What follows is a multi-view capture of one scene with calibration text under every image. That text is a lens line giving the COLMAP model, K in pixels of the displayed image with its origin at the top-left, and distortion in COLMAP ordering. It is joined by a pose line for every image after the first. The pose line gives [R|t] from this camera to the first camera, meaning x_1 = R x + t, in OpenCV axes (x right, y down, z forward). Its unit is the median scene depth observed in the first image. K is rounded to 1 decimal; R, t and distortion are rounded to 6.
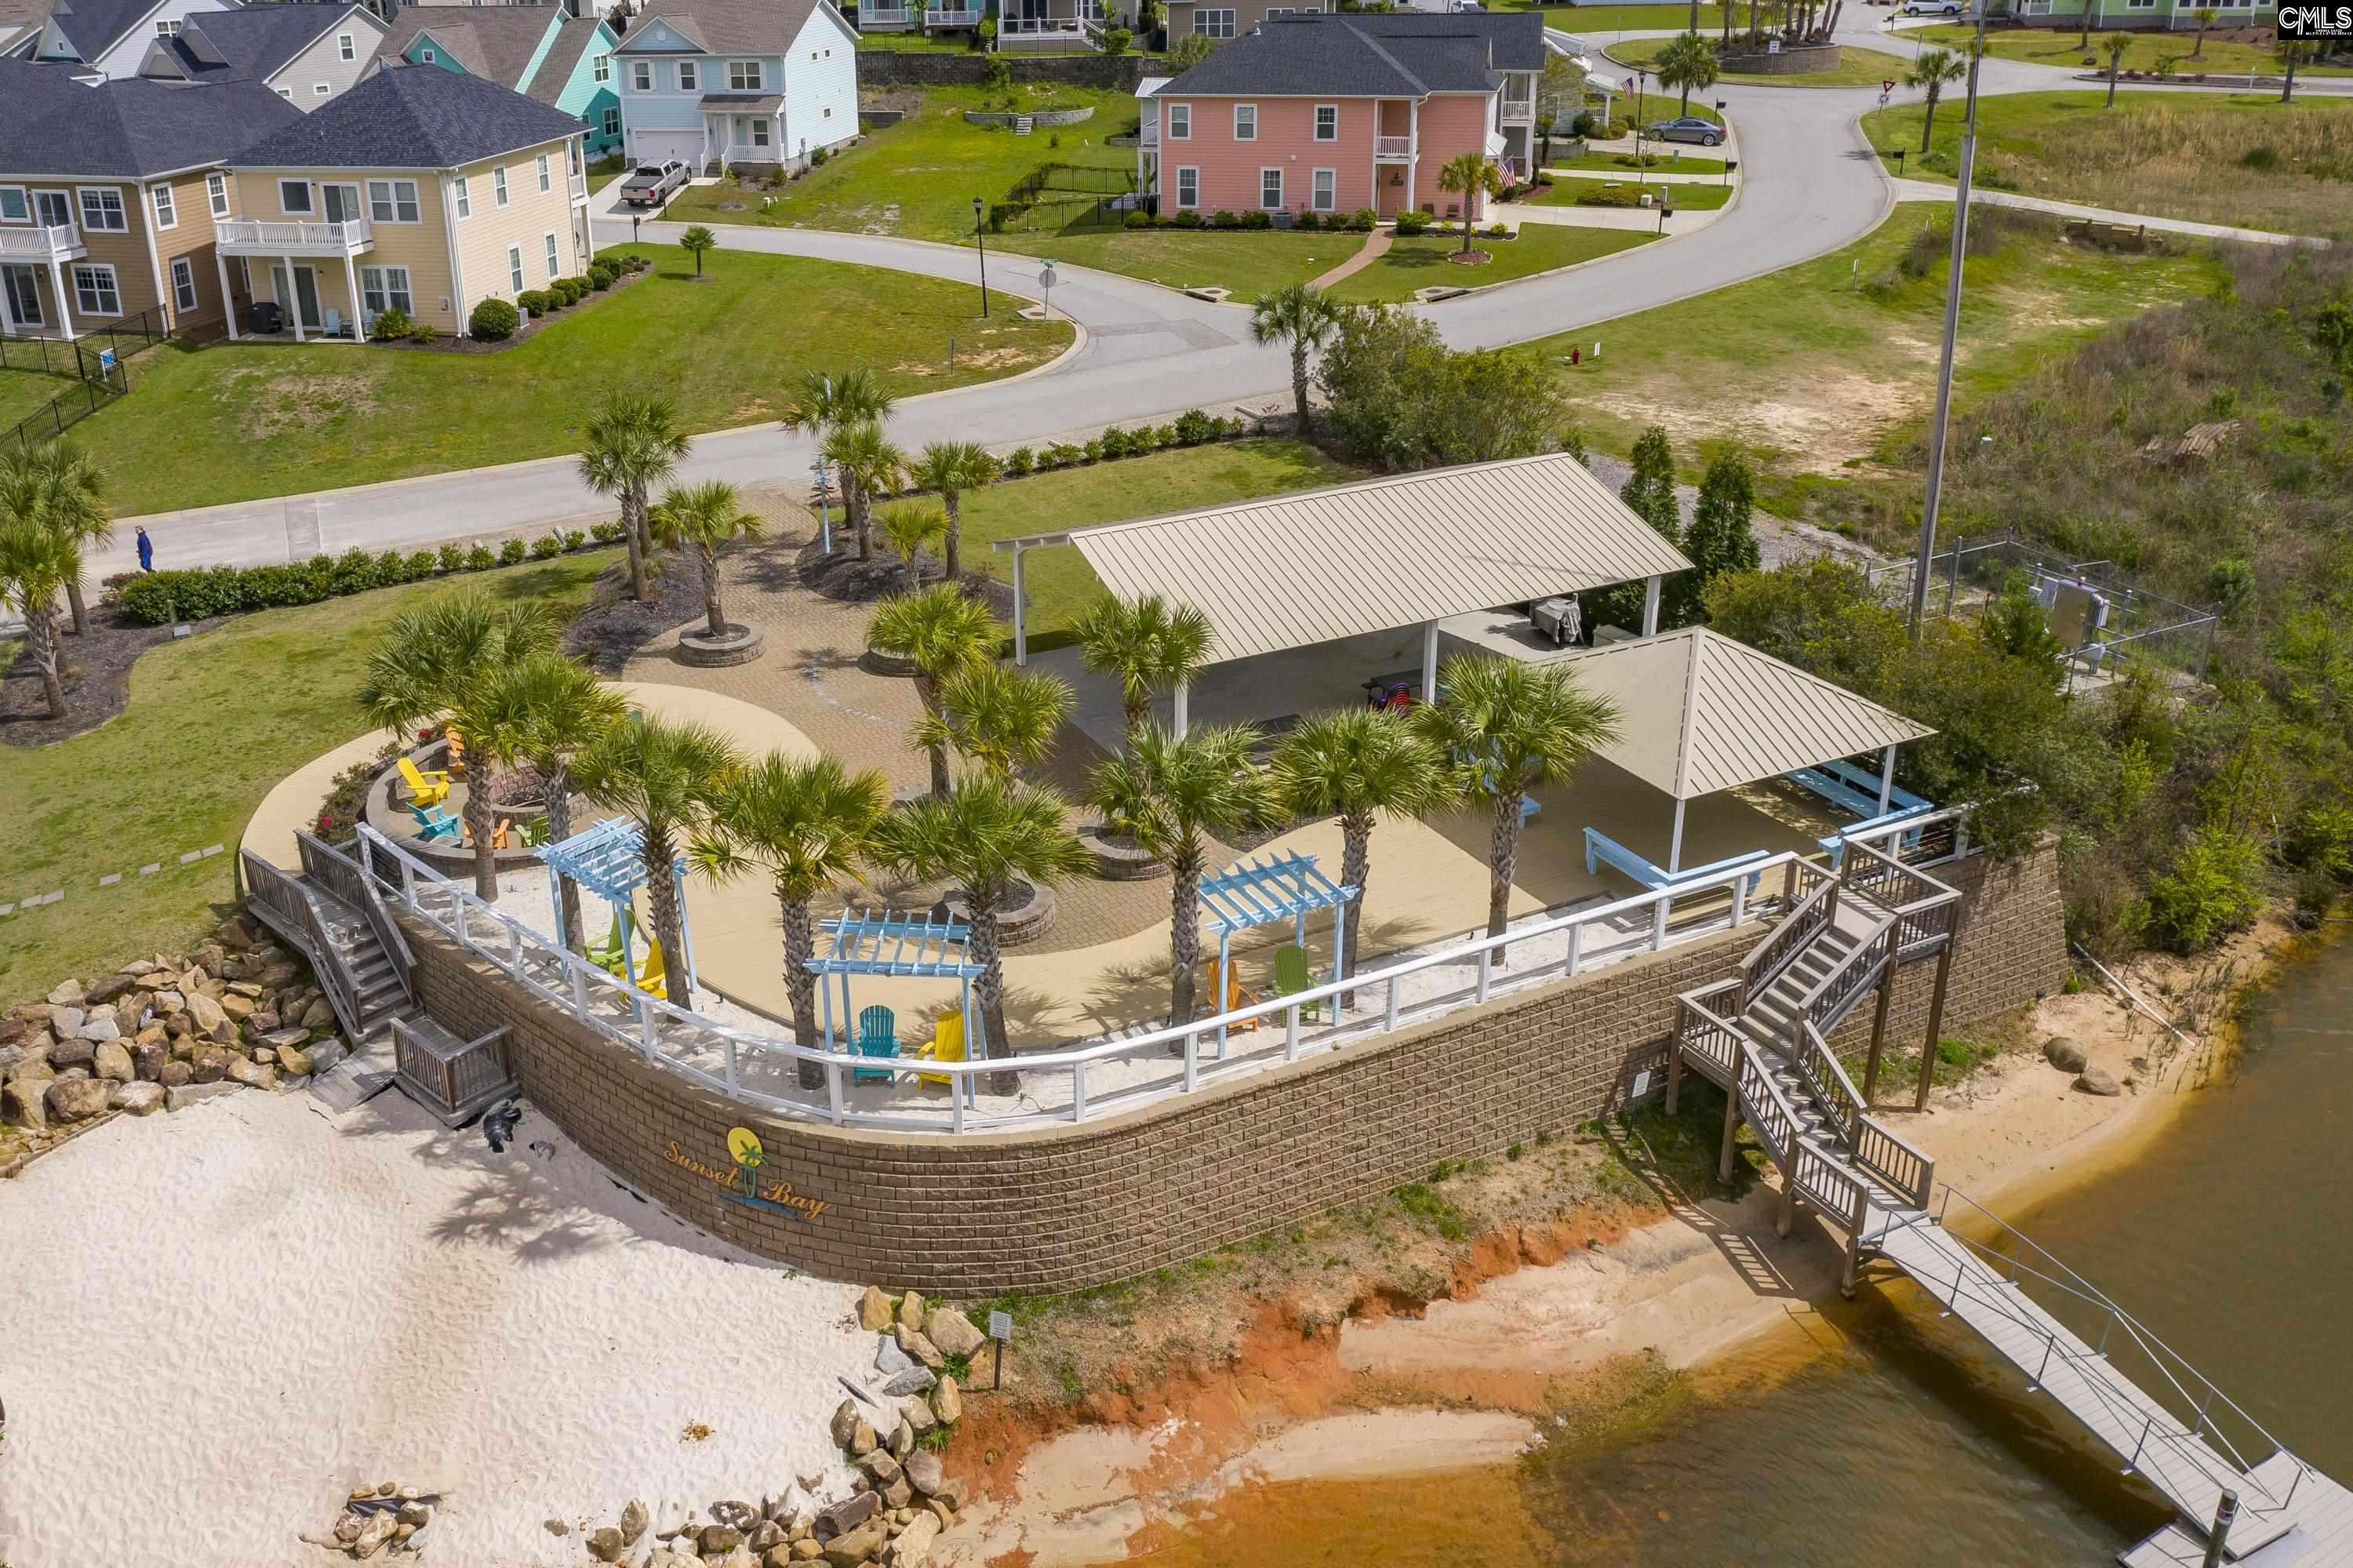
lens RADIAL K [[1979.2, 0, 1031.4], [0, 1979.2, 645.0], [0, 0, 1]] dist [-0.000899, -0.009080]
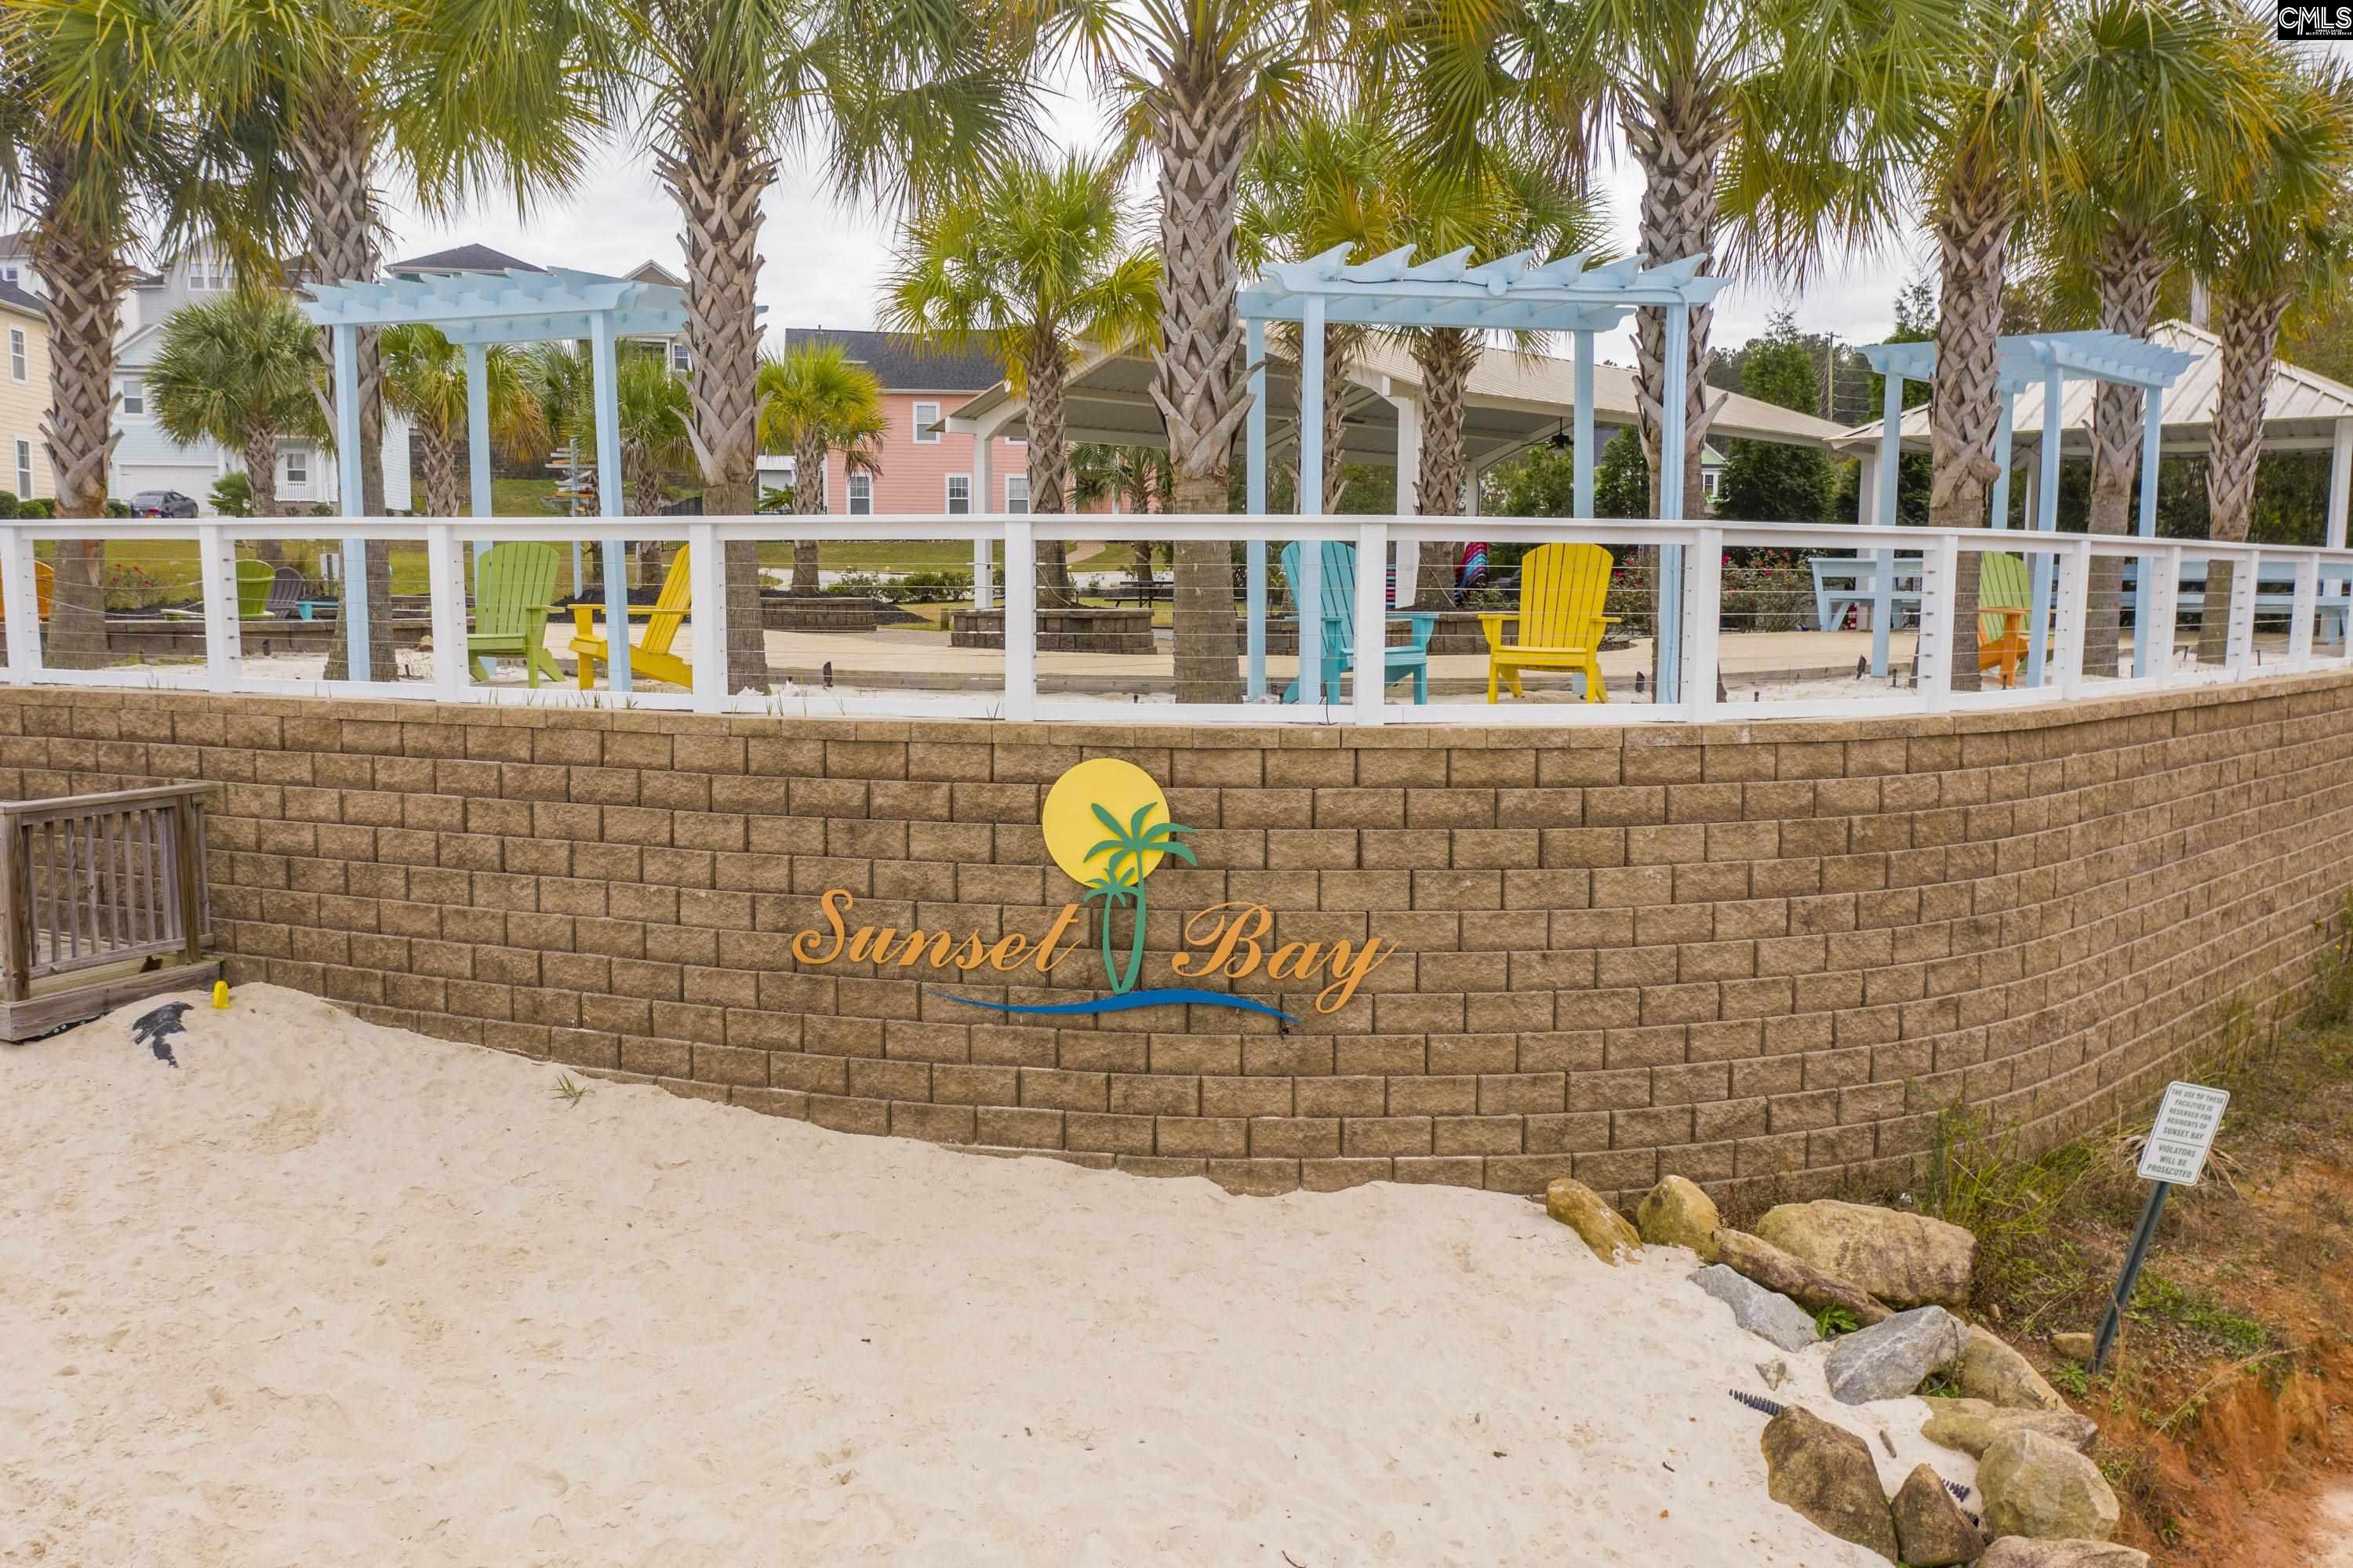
lens RADIAL K [[1898.7, 0, 1184.4], [0, 1898.7, 812.0], [0, 0, 1]] dist [-0.003742, -0.004385]
pose [[0.935864, -0.010333, 0.352209, -0.102413], [0.098591, 0.967324, -0.233590, 0.137202], [-0.338286, 0.253333, 0.906303, 0.297551]]
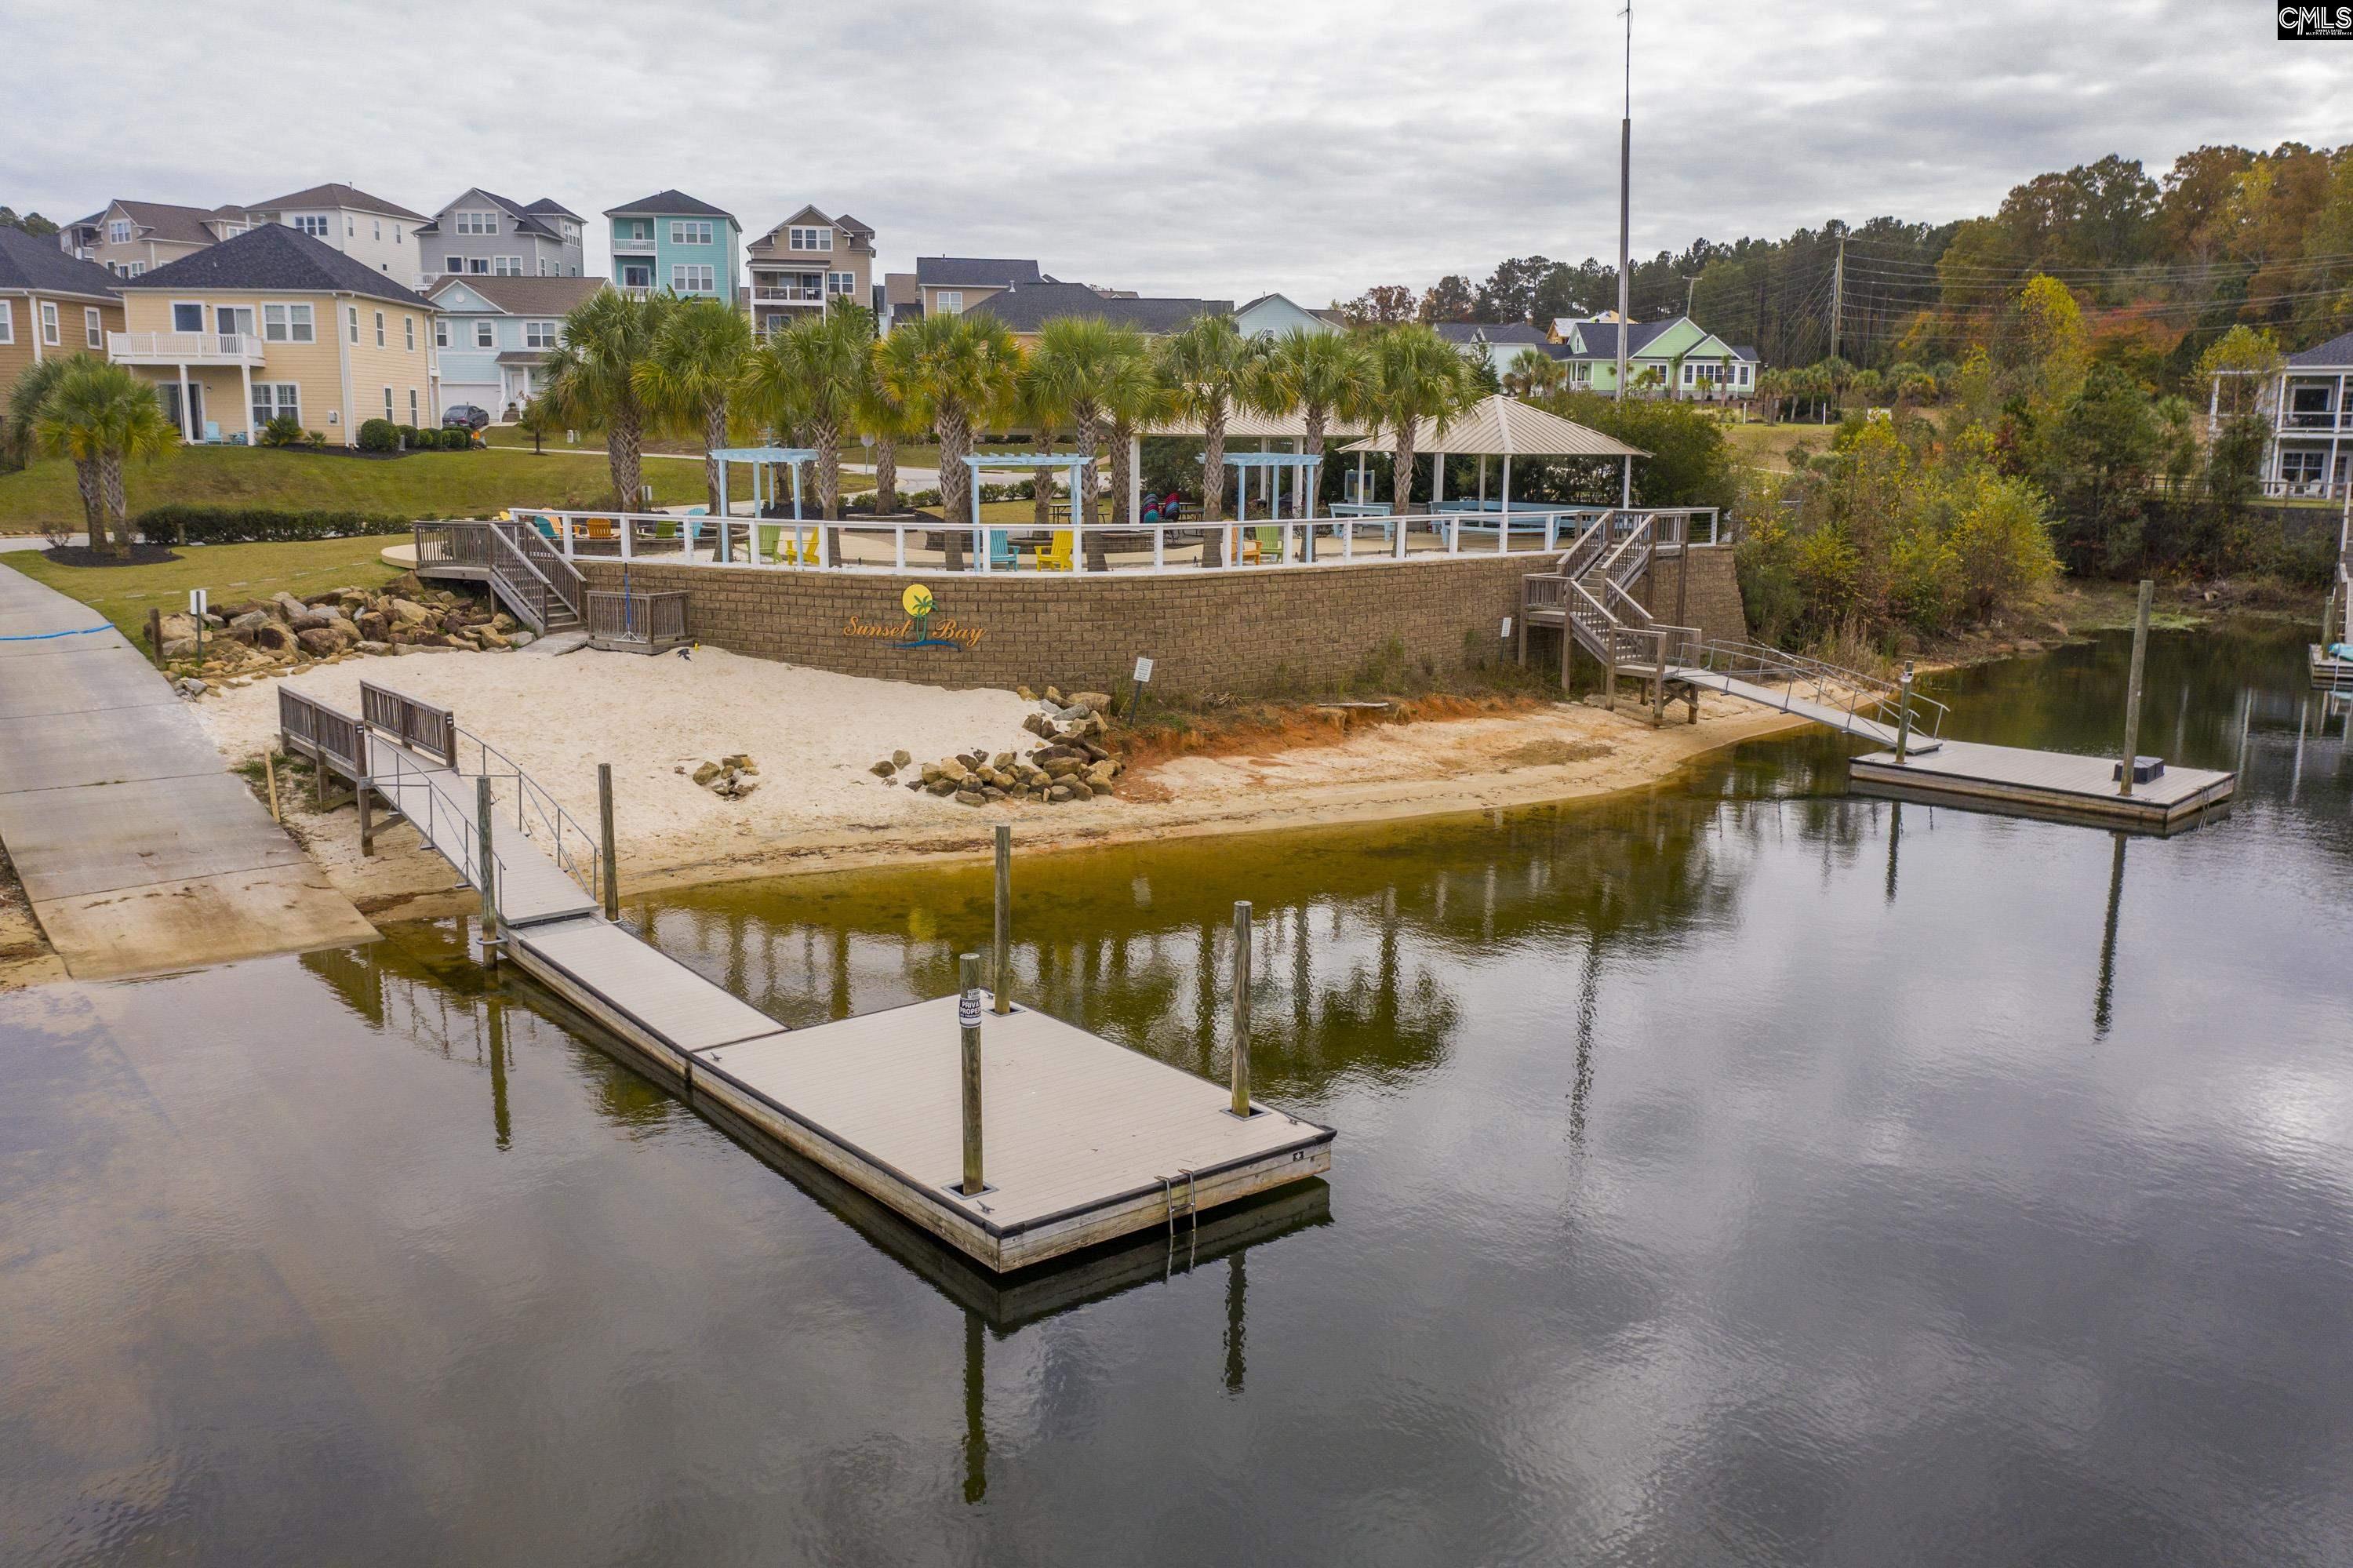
lens RADIAL K [[1955.5, 0, 1179.2], [0, 1955.5, 838.5], [0, 0, 1]] dist [-0.006405, 0.005780]
pose [[0.963520, -0.020359, 0.266859, -0.139524], [0.064983, 0.985061, -0.159476, 0.268031], [-0.259626, 0.171000, 0.950449, -0.120812]]
